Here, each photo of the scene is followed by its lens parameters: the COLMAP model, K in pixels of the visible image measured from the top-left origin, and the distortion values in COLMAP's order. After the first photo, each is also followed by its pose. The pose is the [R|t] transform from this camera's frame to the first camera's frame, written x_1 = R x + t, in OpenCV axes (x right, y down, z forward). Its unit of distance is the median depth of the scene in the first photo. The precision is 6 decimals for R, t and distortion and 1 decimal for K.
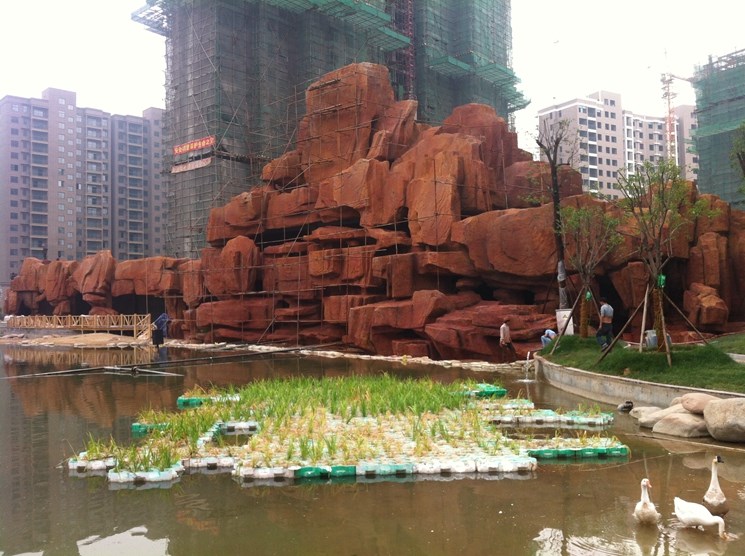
lens RADIAL K [[710.0, 0, 368.4], [0, 710.0, 278.4], [0, 0, 1]] dist [0.070535, -0.236927]
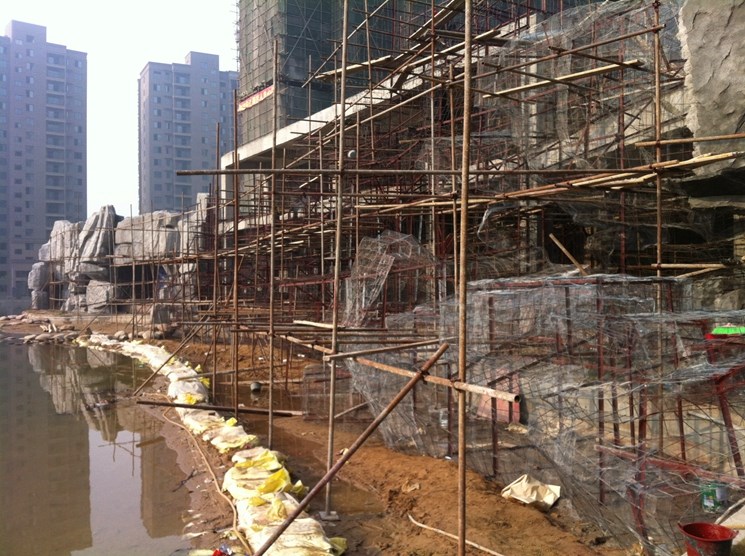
lens RADIAL K [[710.4, 0, 374.3], [0, 710.4, 279.7], [0, 0, 1]] dist [0.071784, -0.248150]
pose [[0.968166, 0.000134, -0.250308, 0.092548], [0.009495, 0.999260, 0.037261, 0.014351], [0.250128, -0.038451, 0.967449, 0.351554]]
